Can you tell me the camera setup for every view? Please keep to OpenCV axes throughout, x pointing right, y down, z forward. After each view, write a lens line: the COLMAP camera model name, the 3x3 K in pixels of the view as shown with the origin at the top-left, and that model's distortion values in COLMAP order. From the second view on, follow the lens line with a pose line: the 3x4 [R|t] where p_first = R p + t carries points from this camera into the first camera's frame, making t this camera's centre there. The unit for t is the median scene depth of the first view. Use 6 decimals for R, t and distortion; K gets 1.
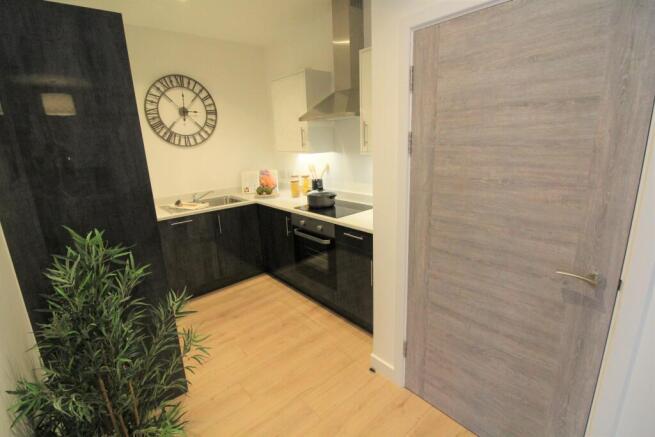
lens RADIAL K [[302.4, 0, 331.4], [0, 302.4, 210.0], [0, 0, 1]] dist [-0.004493, -0.000517]
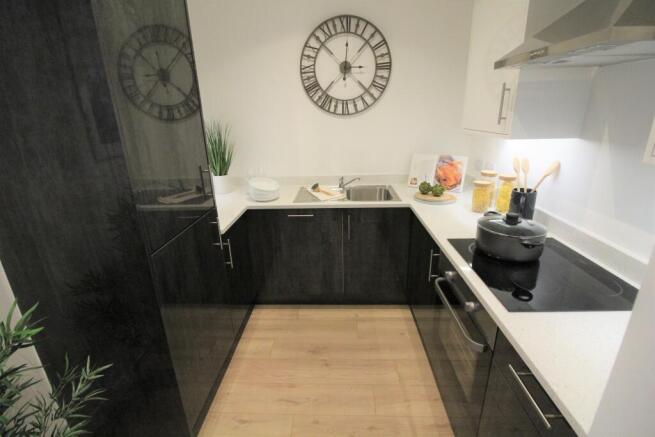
lens RADIAL K [[302.4, 0, 331.4], [0, 302.4, 210.0], [0, 0, 1]] dist [-0.004493, -0.000517]
pose [[0.715528, 0.236196, -0.657442, 0.062702], [-0.163986, 0.971601, 0.170588, -0.104119], [0.679064, -0.014249, 0.733941, 0.420601]]
